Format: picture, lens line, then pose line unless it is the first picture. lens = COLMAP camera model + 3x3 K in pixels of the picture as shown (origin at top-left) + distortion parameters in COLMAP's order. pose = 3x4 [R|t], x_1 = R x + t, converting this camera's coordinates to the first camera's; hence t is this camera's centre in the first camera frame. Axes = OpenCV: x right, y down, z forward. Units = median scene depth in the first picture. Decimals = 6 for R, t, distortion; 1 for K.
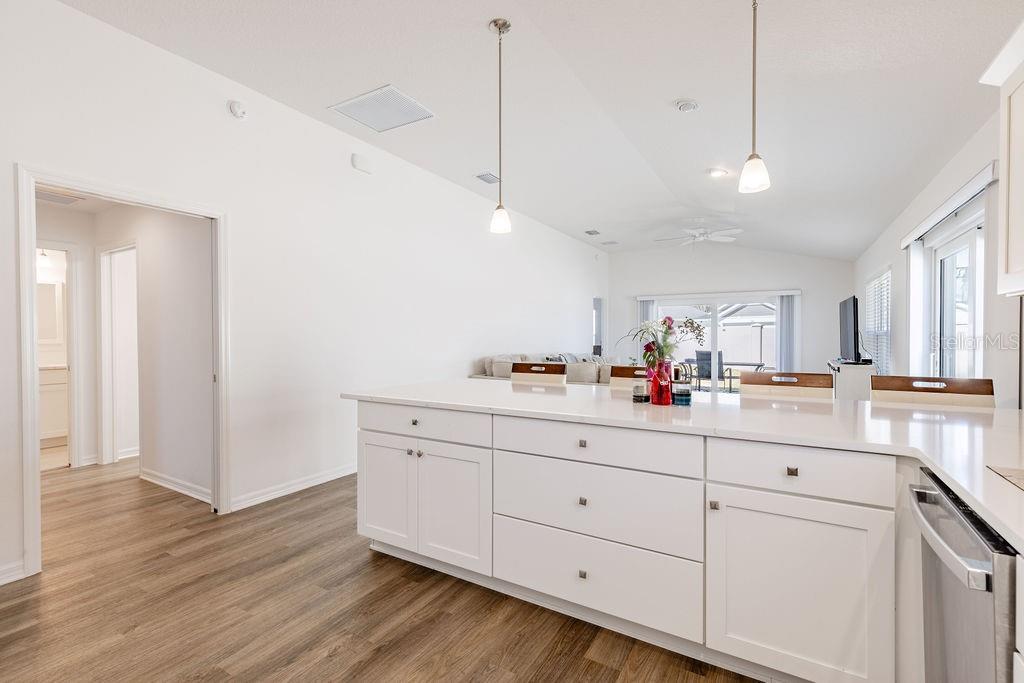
lens RADIAL K [[459.3, 0, 513.6], [0, 459.3, 341.9], [0, 0, 1]] dist [0.003738, 0.000222]
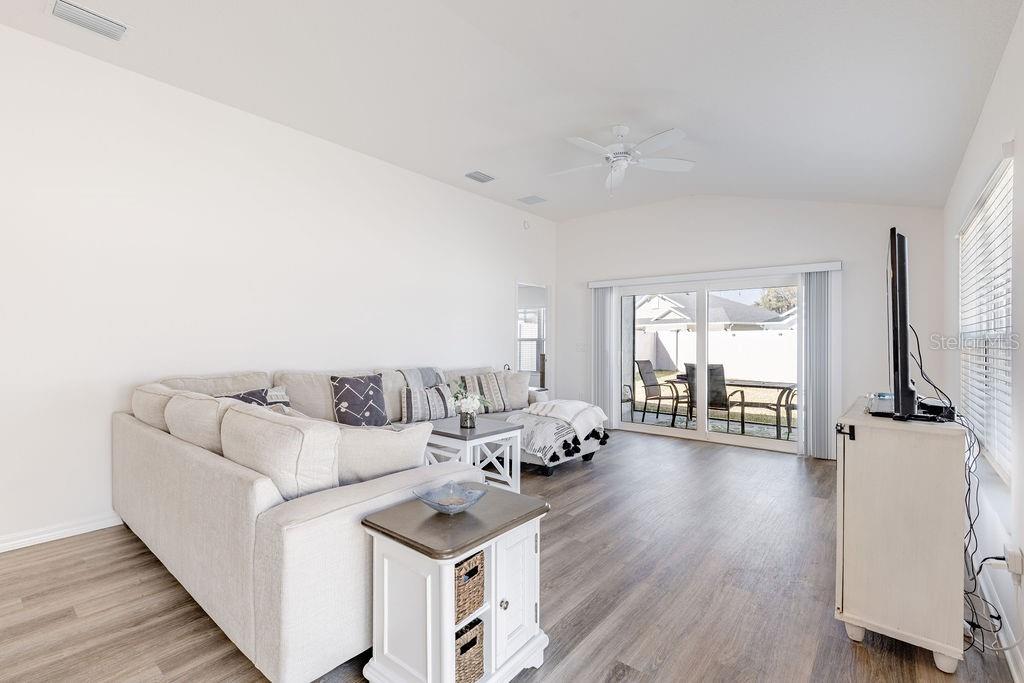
lens RADIAL K [[459.3, 0, 509.4], [0, 459.3, 338.0], [0, 0, 1]] dist [0.003738, 0.000222]
pose [[0.987182, 0.007359, -0.159426, 0.301107], [-0.010549, 0.999761, -0.019172, -0.001650], [0.159247, 0.020608, 0.987024, 0.360519]]
